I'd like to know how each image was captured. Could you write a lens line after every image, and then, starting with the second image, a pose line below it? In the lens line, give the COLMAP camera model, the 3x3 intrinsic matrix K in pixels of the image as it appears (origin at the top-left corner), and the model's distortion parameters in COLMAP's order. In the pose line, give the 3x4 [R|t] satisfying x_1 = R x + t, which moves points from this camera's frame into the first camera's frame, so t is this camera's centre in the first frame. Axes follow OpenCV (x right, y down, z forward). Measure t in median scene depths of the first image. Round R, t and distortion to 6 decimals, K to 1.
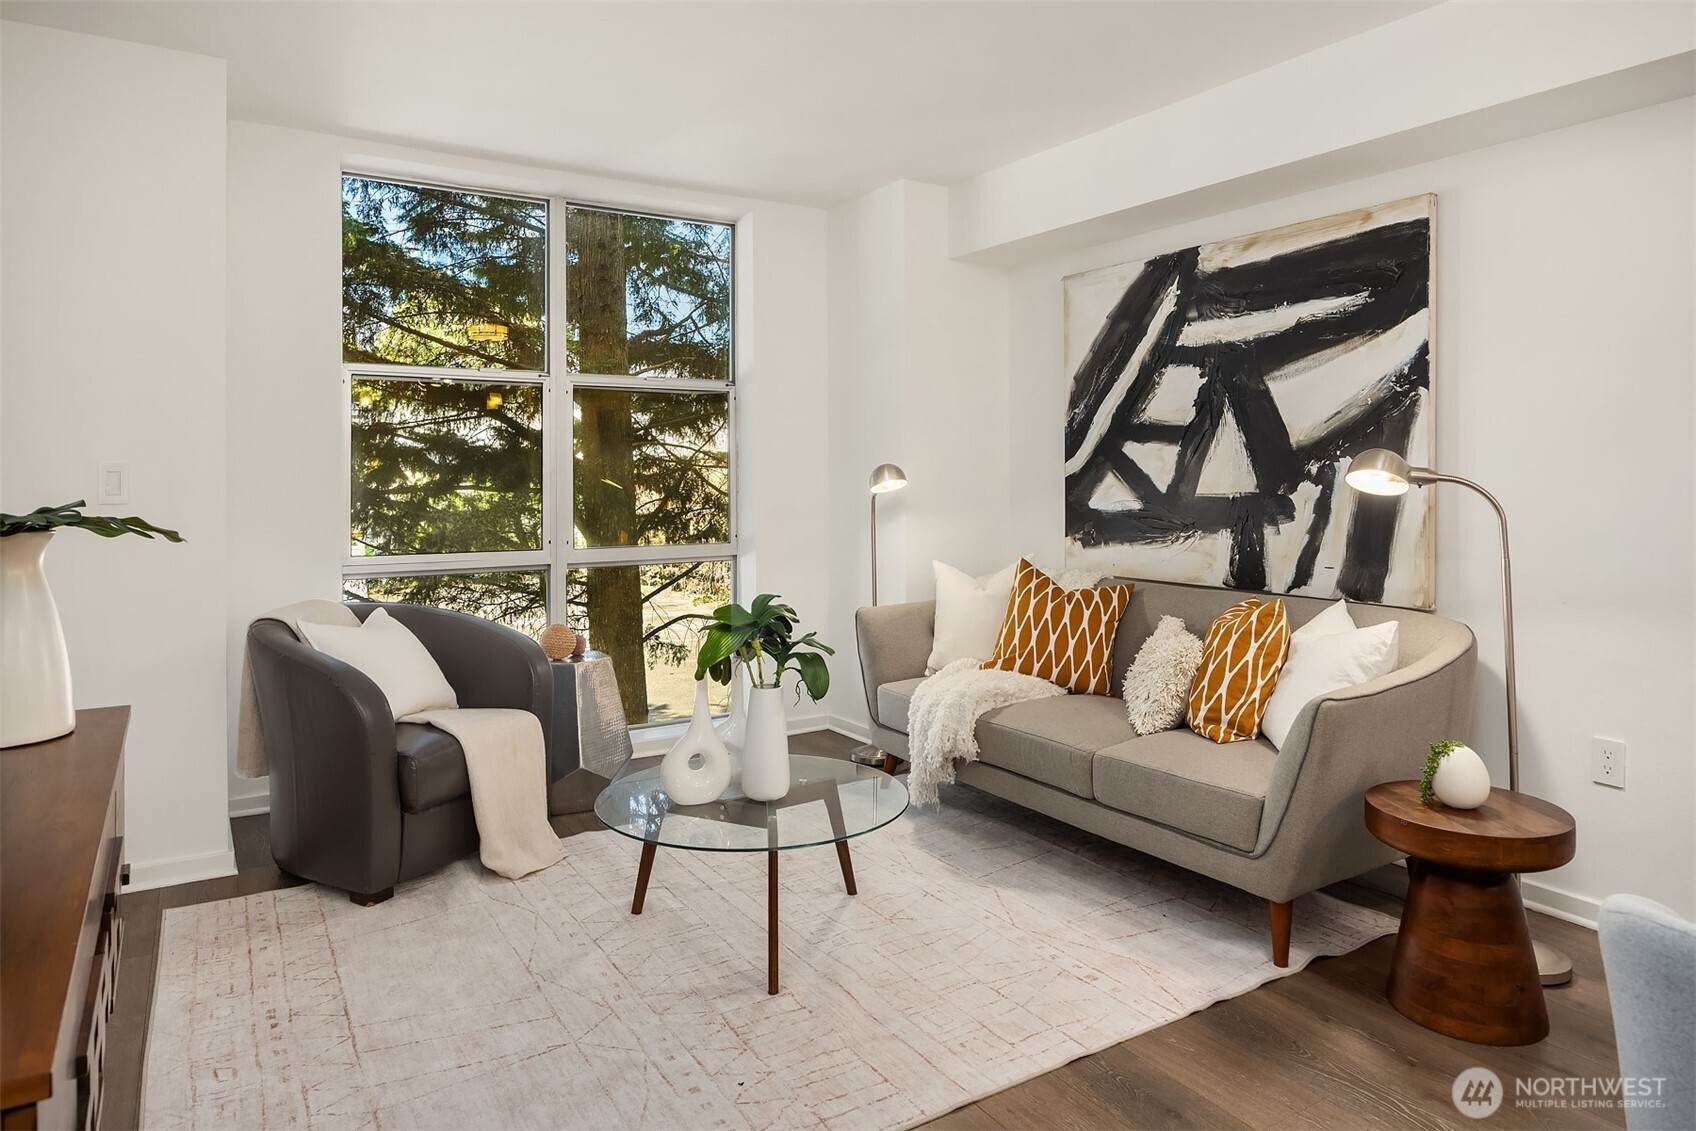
lens RADIAL K [[1081.4, 0, 852.6], [0, 1081.4, 472.0], [0, 0, 1]] dist [-0.000960, 0.000180]
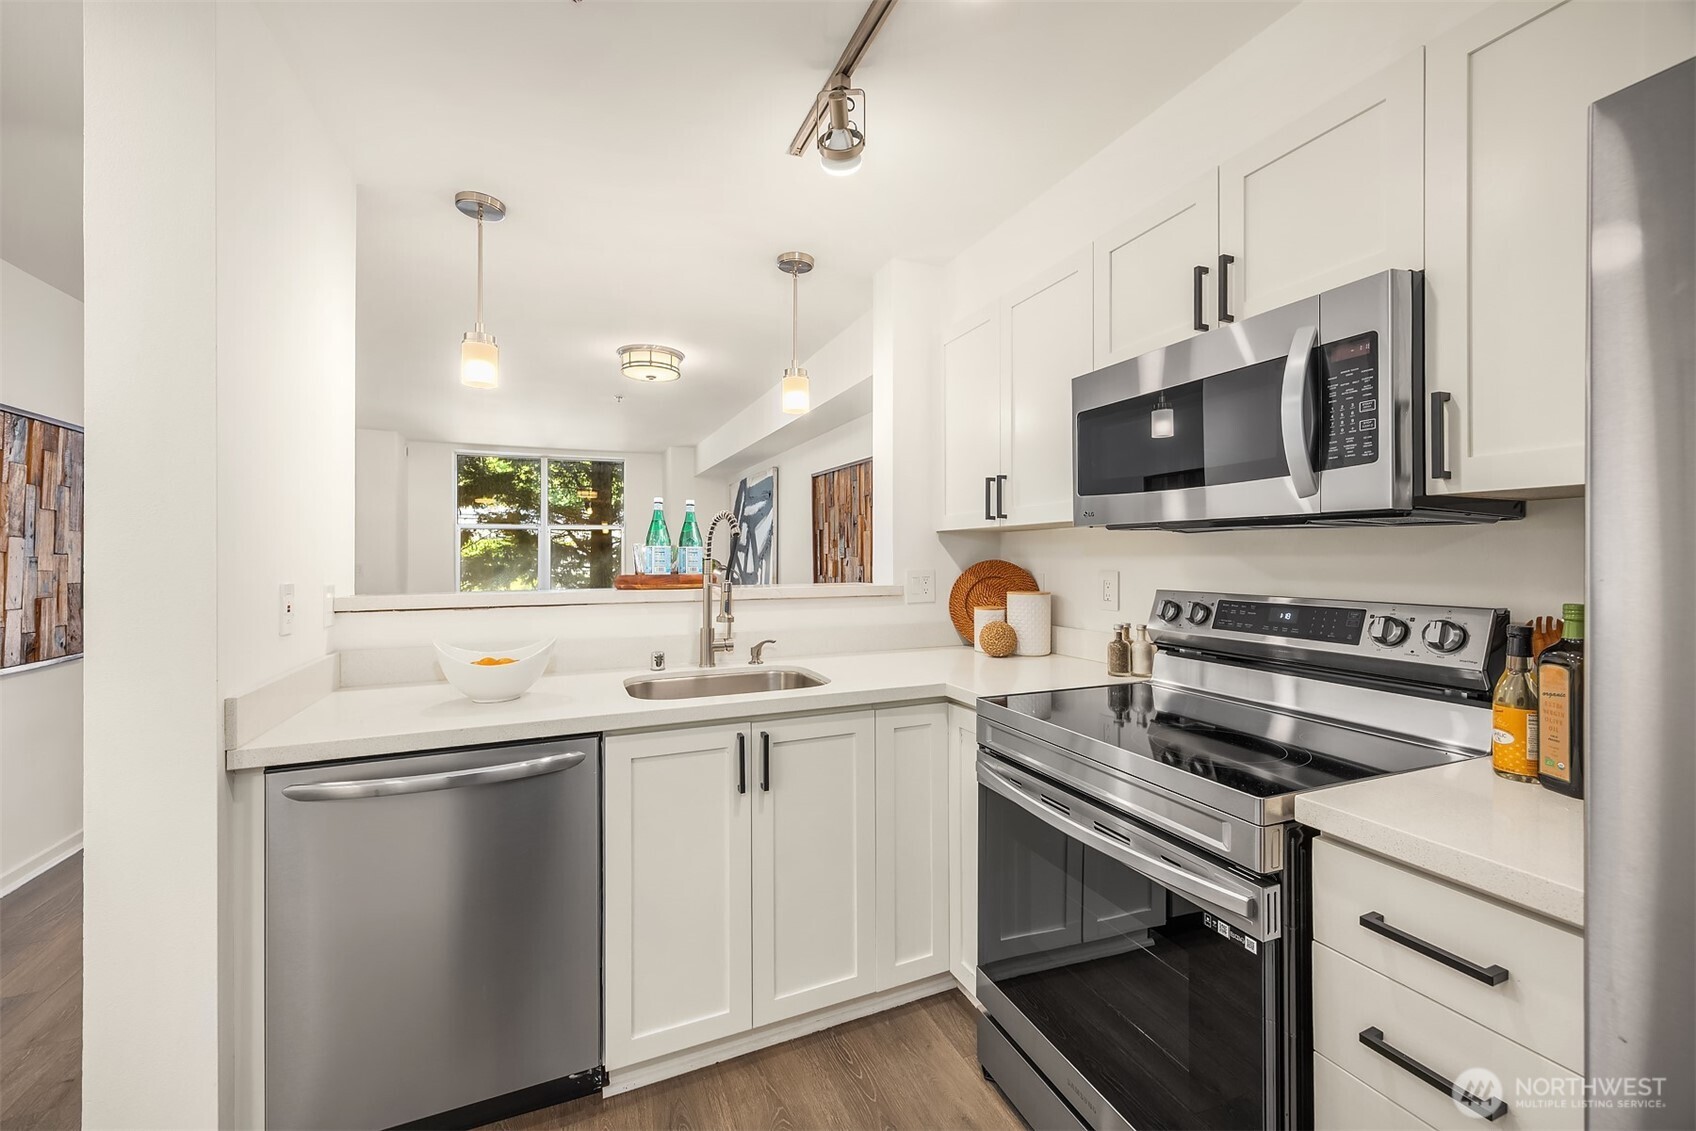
lens RADIAL K [[667.2, 0, 845.4], [0, 667.2, 556.4], [0, 0, 1]] dist [0.001110, -0.000196]
pose [[0.990581, -0.006069, -0.136796, 0.865157], [0.007216, 0.999943, 0.007887, -0.031244], [0.136740, -0.008800, 0.990568, -0.646045]]
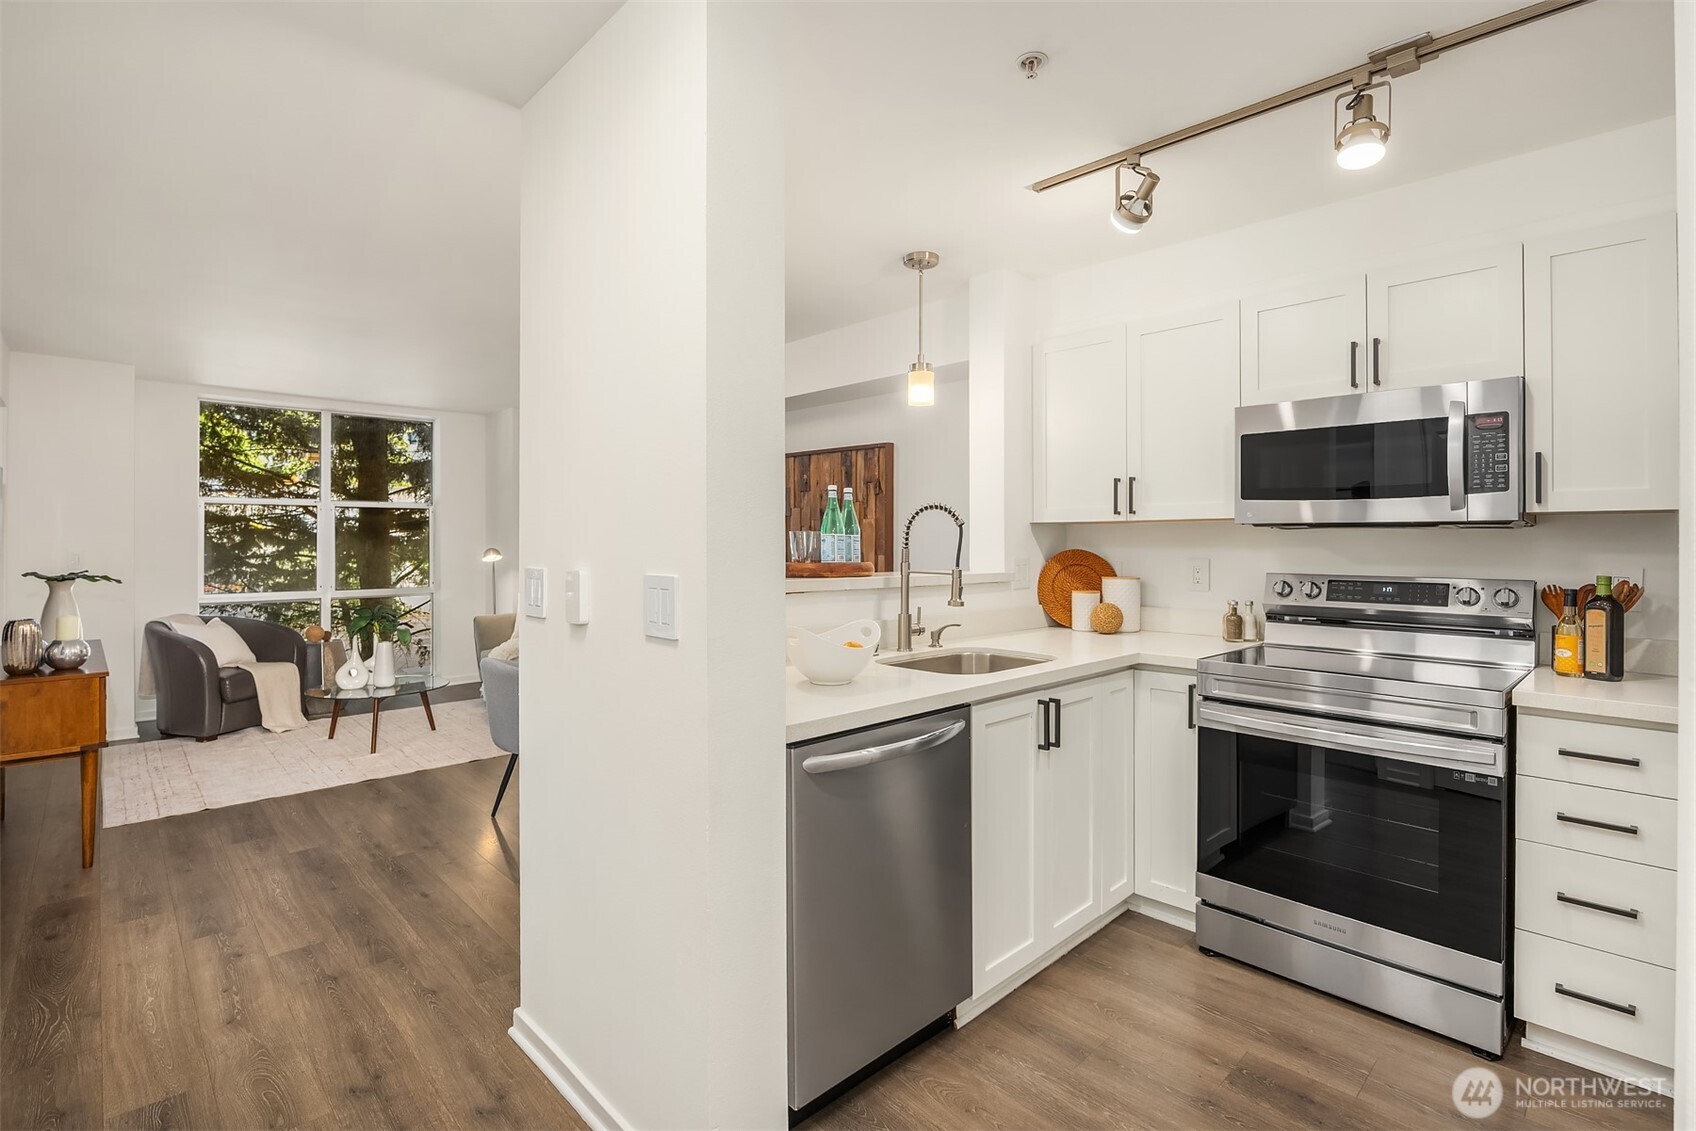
lens RADIAL K [[785.5, 0, 833.7], [0, 785.5, 541.9], [0, 0, 1]] dist [-0.016686, 0.000171]
pose [[0.976365, 0.001101, 0.216127, 0.431451], [-0.002368, 0.999981, 0.005605, -0.034187], [-0.216117, -0.005984, 0.976349, -0.774024]]
